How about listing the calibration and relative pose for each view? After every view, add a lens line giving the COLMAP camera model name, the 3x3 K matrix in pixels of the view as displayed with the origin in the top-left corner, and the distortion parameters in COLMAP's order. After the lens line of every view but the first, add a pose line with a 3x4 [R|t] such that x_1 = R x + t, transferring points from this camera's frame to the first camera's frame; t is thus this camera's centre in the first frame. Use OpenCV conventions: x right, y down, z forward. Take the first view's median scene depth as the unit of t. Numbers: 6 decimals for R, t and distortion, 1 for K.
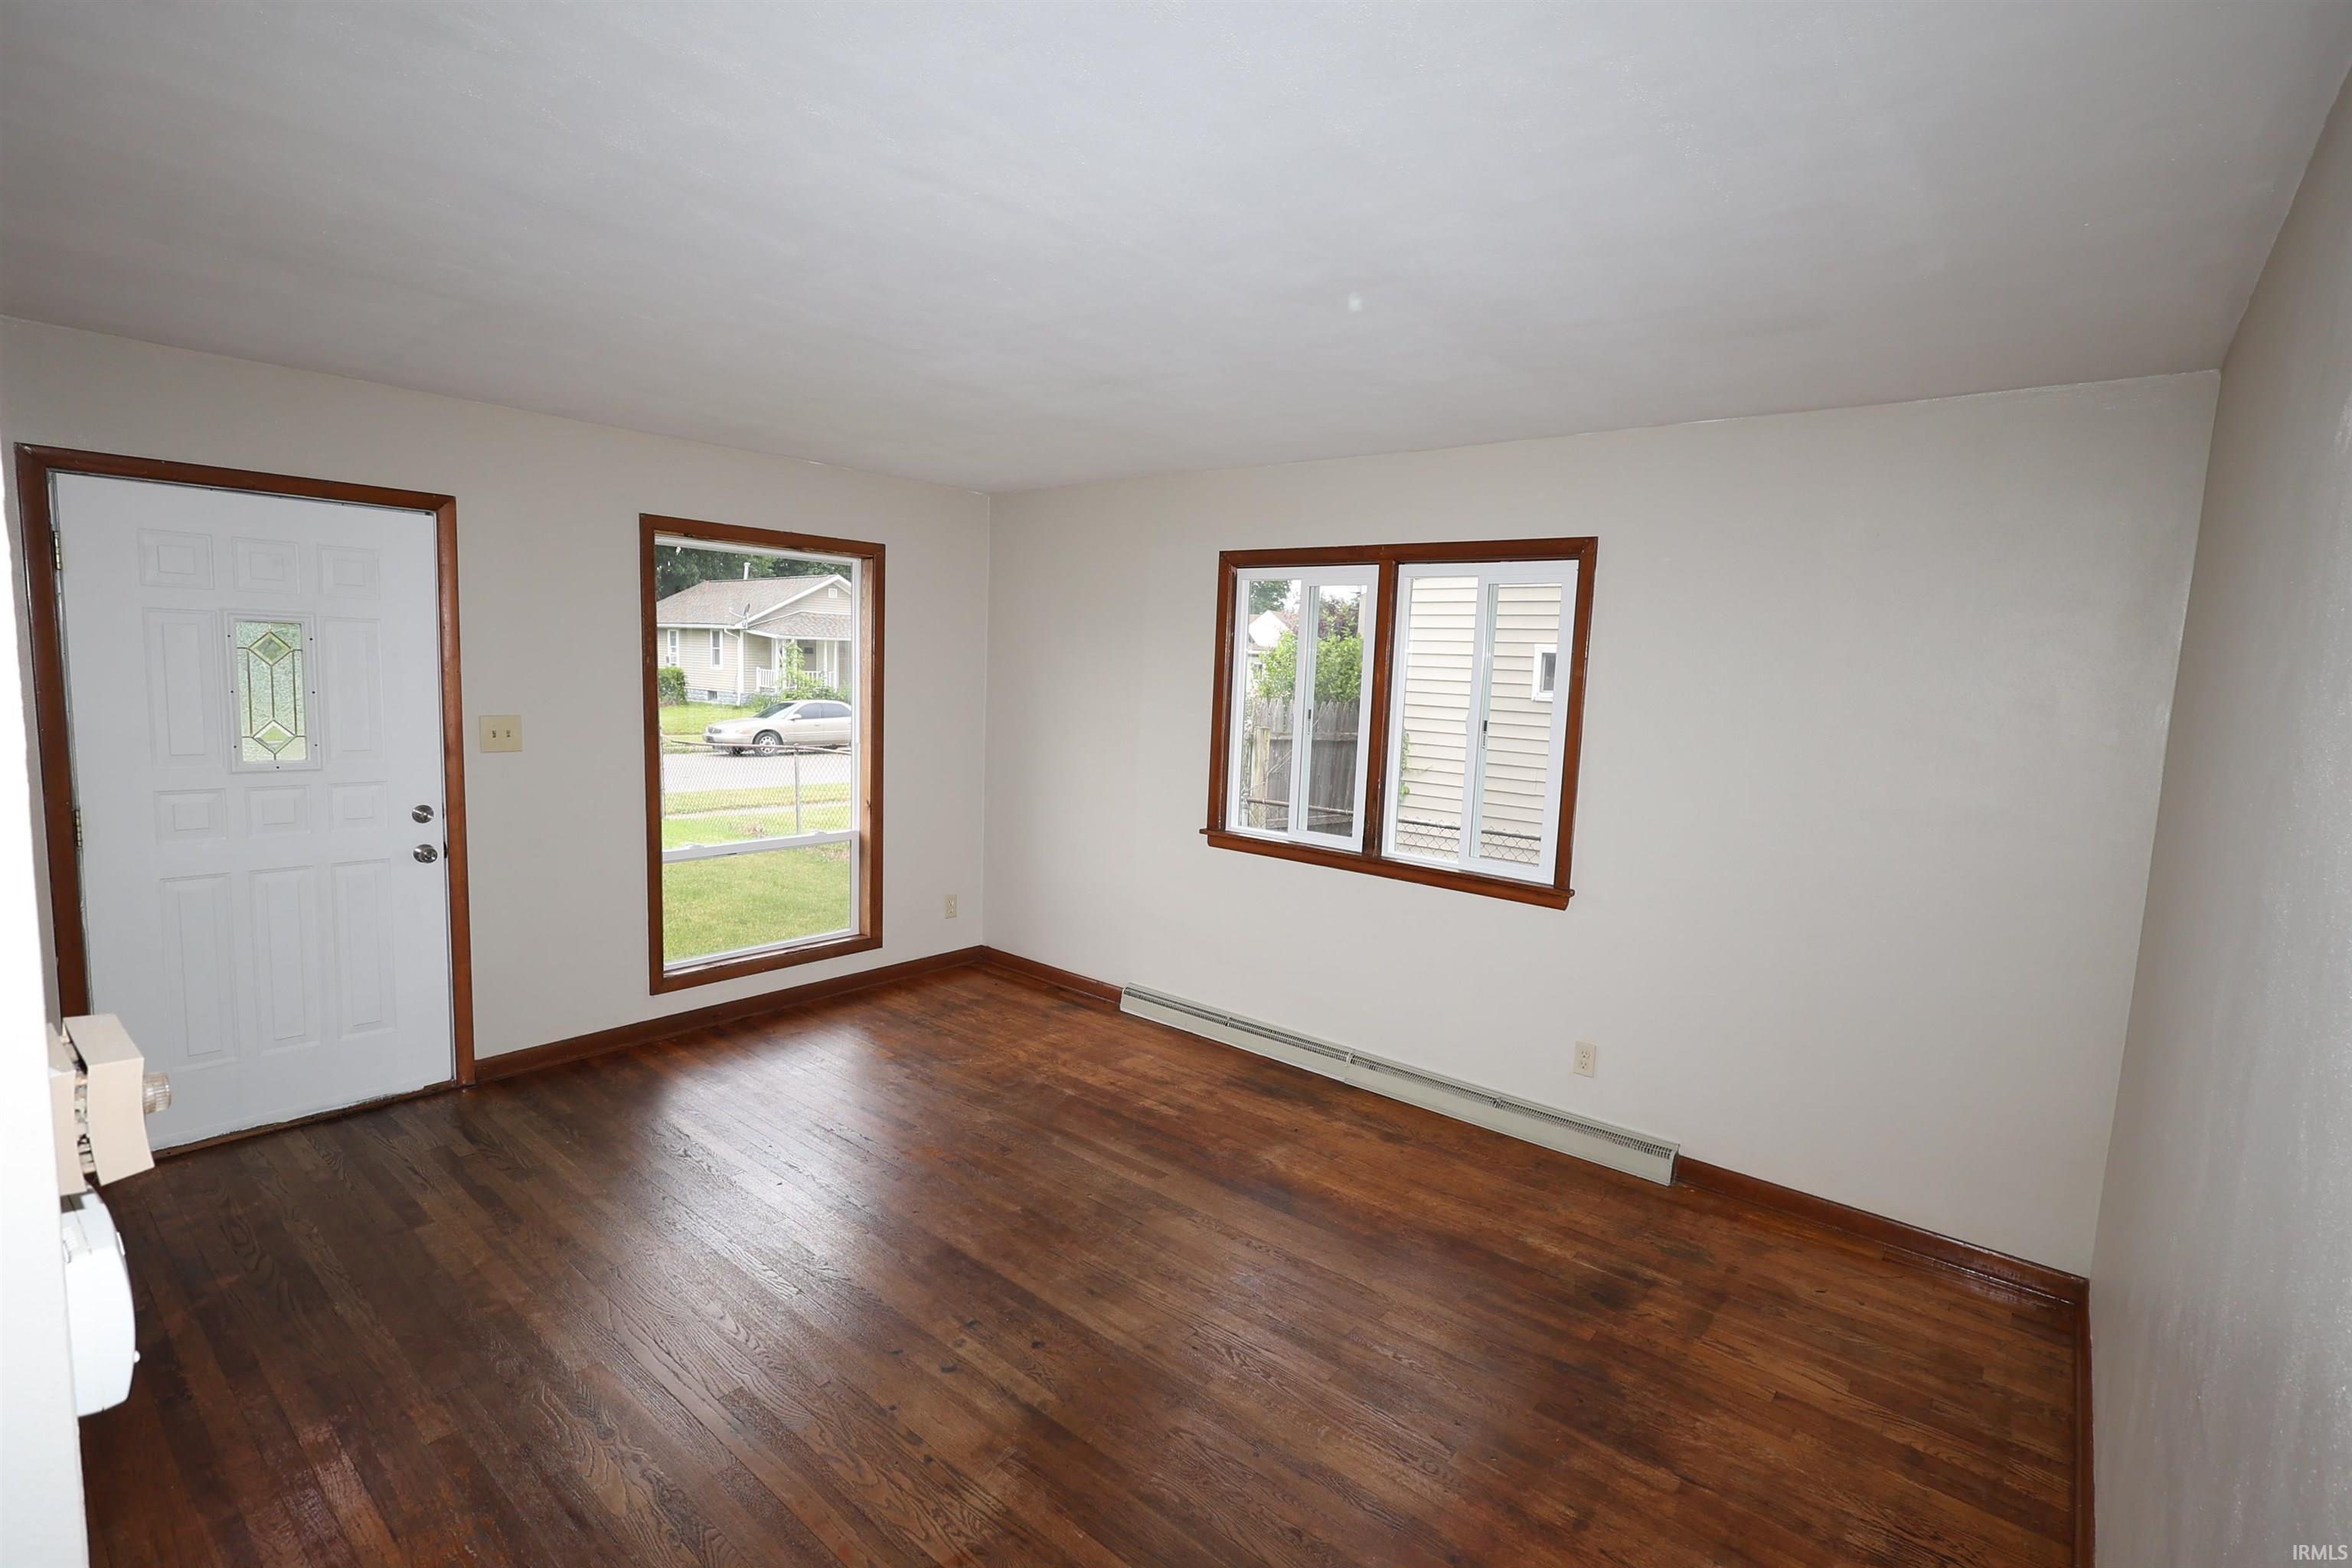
lens RADIAL K [[1085.8, 0, 1171.8], [0, 1085.8, 788.0], [0, 0, 1]] dist [-0.003794, 0.002538]
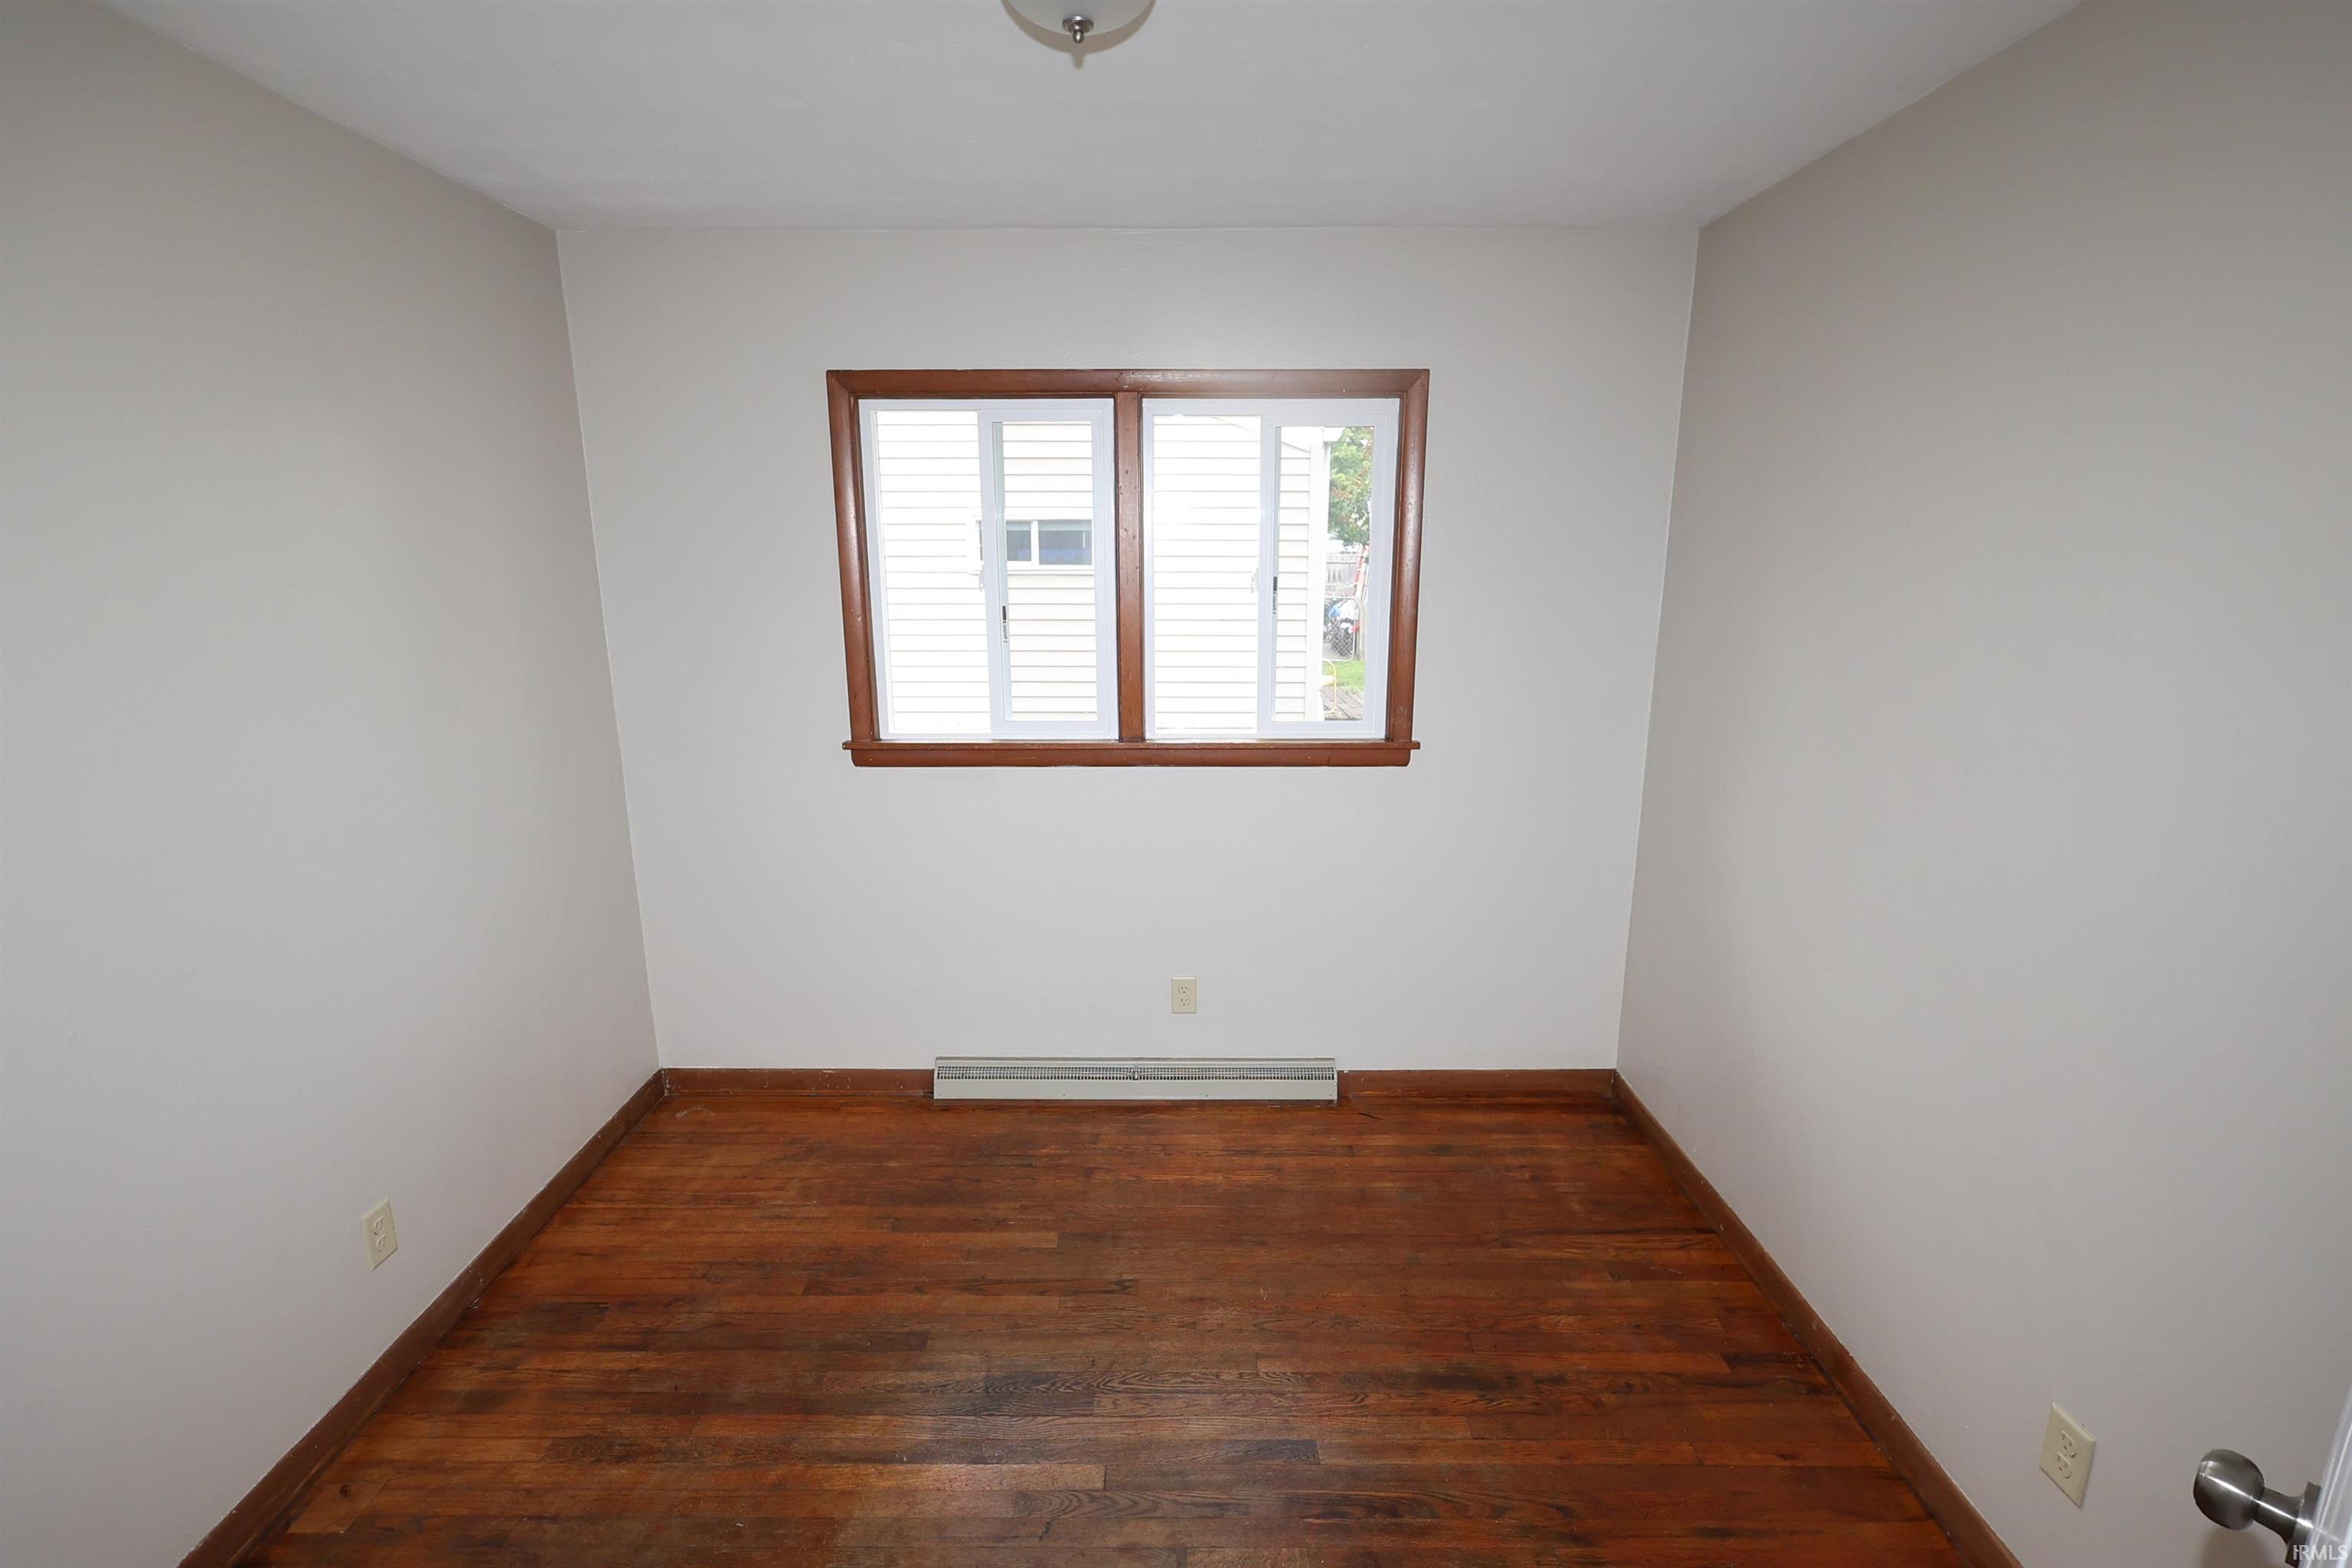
lens RADIAL K [[1085.8, 0, 1182.6], [0, 1085.8, 792.1], [0, 0, 1]] dist [-0.003794, 0.002538]
pose [[0.769630, -0.194541, 0.608131, -0.413382], [0.105223, 0.978074, 0.179720, -0.064931], [-0.629760, -0.074328, 0.773225, 0.375741]]
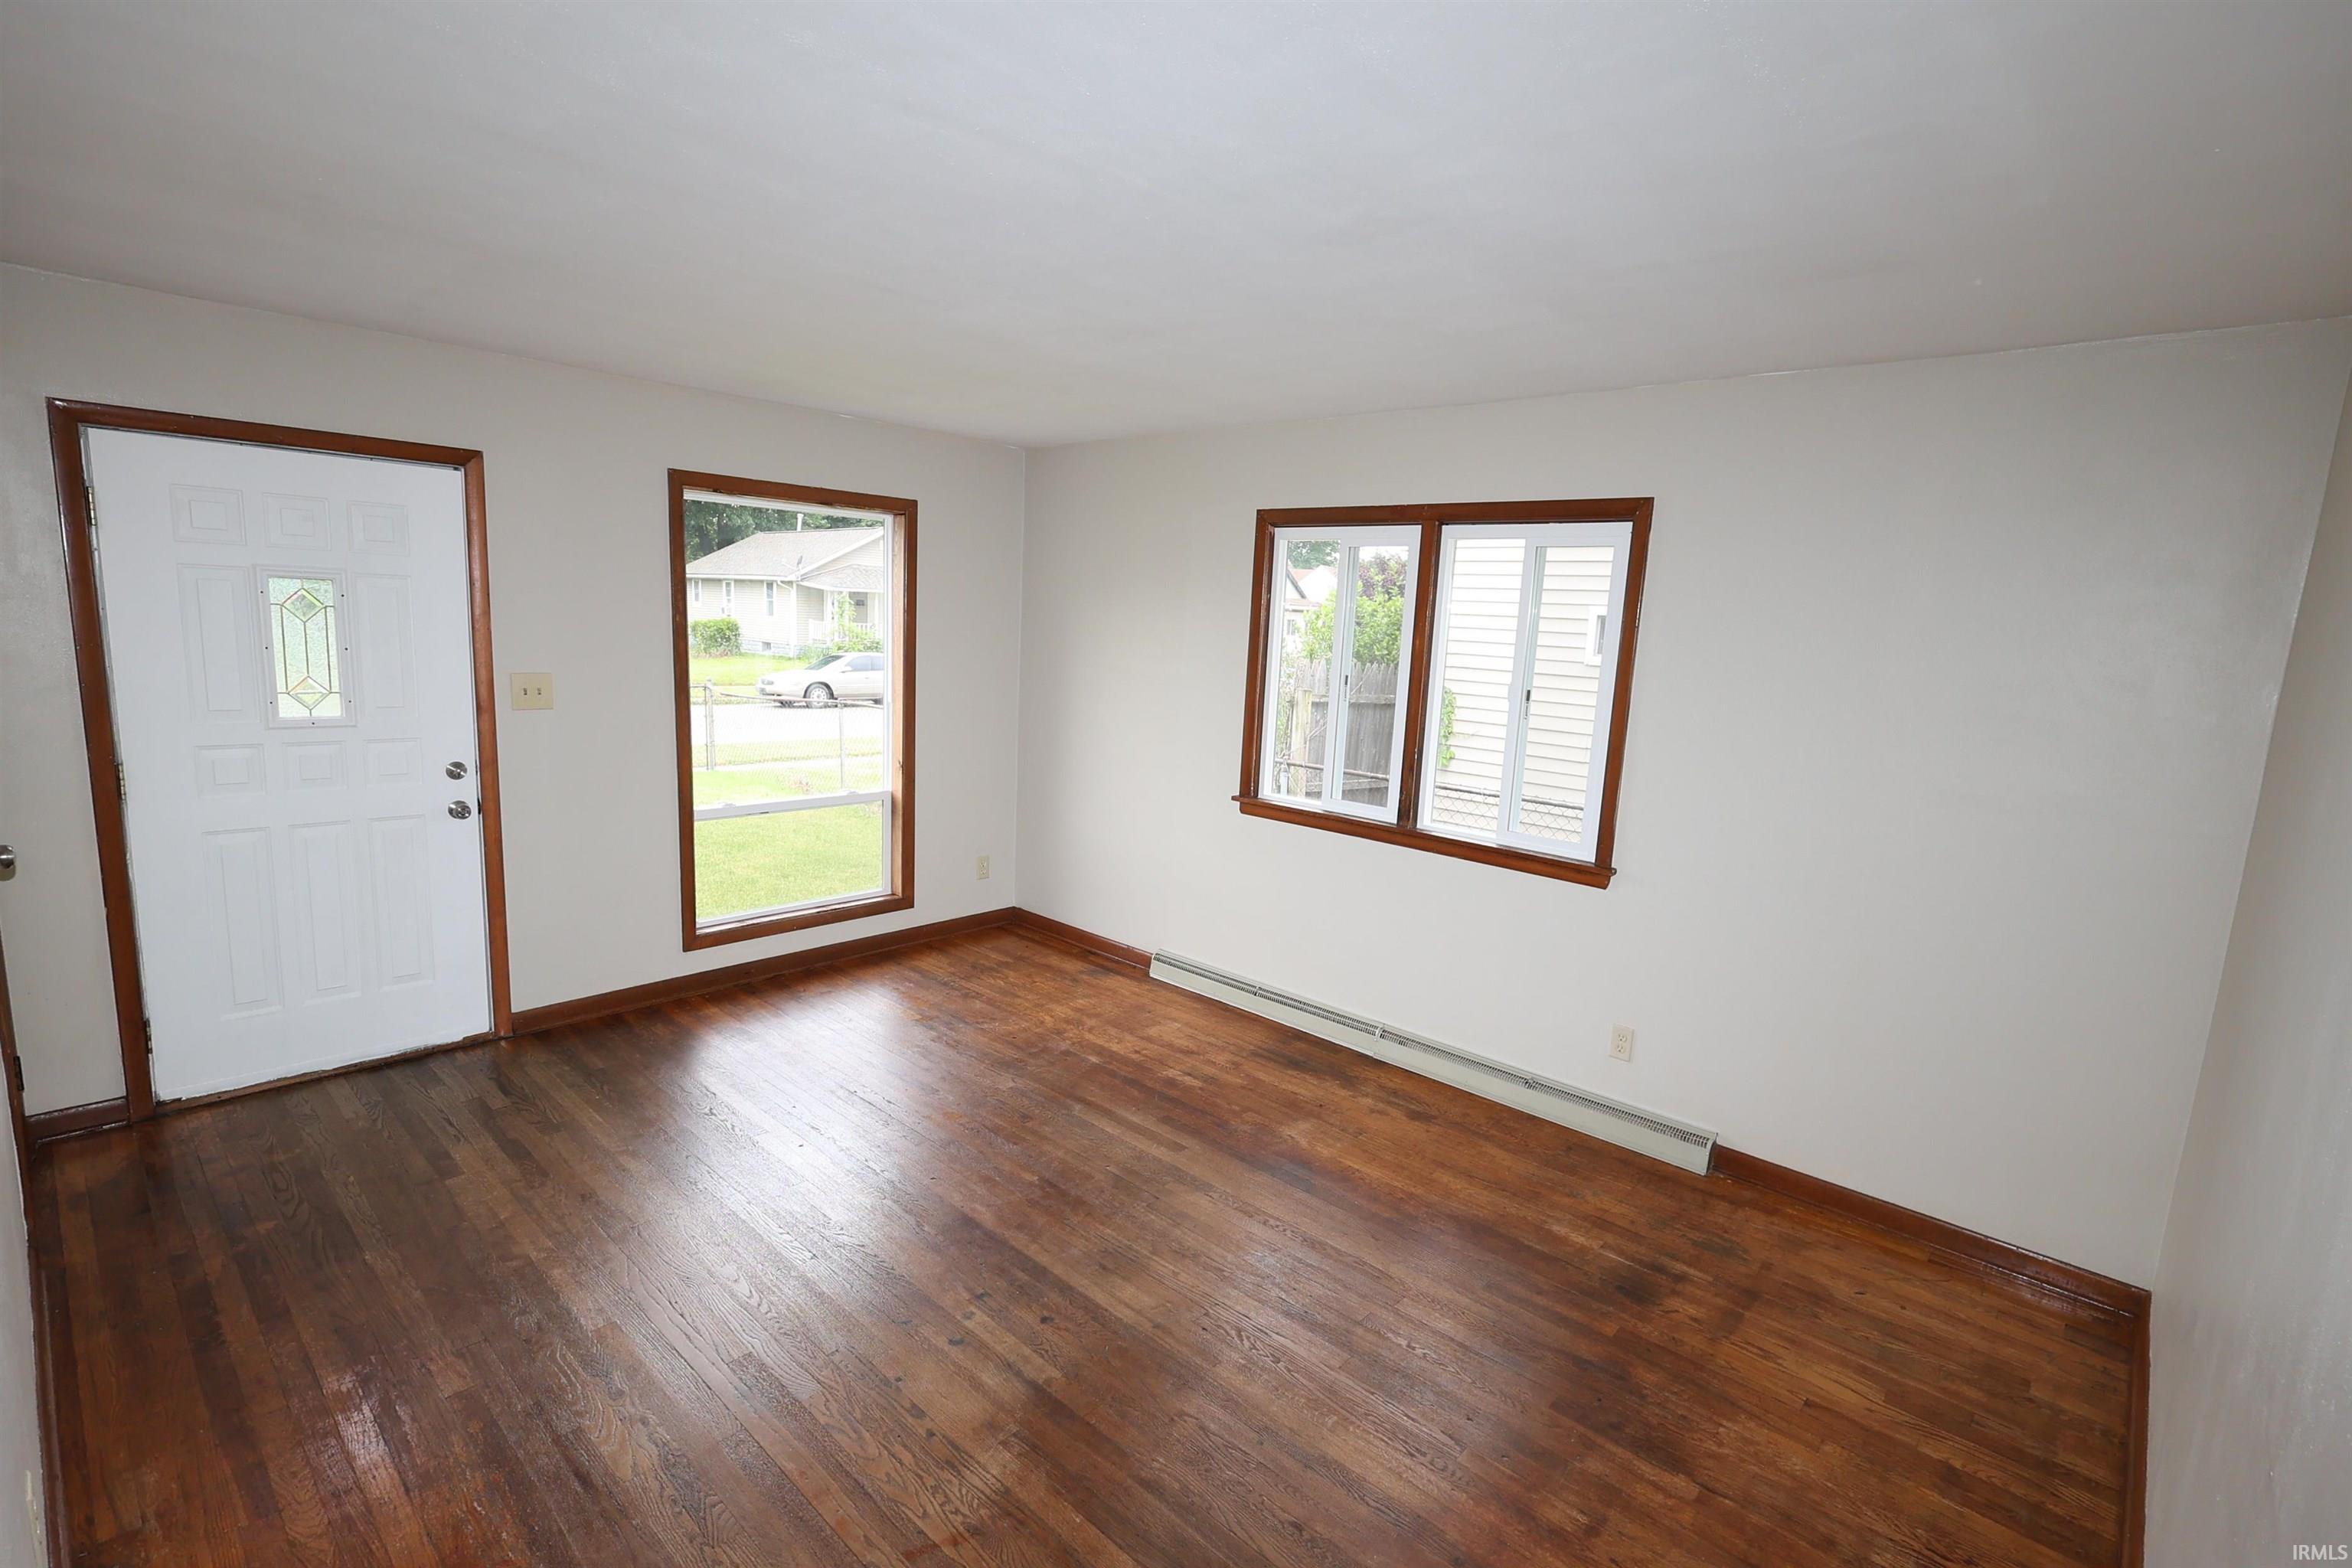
lens RADIAL K [[1085.8, 0, 1169.2], [0, 1085.8, 795.3], [0, 0, 1]] dist [-0.003794, 0.002538]
pose [[0.998777, 0.016288, -0.046671, 0.022202], [-0.014049, 0.998753, 0.047912, -0.013114], [0.047394, -0.047197, 0.997761, 0.029512]]
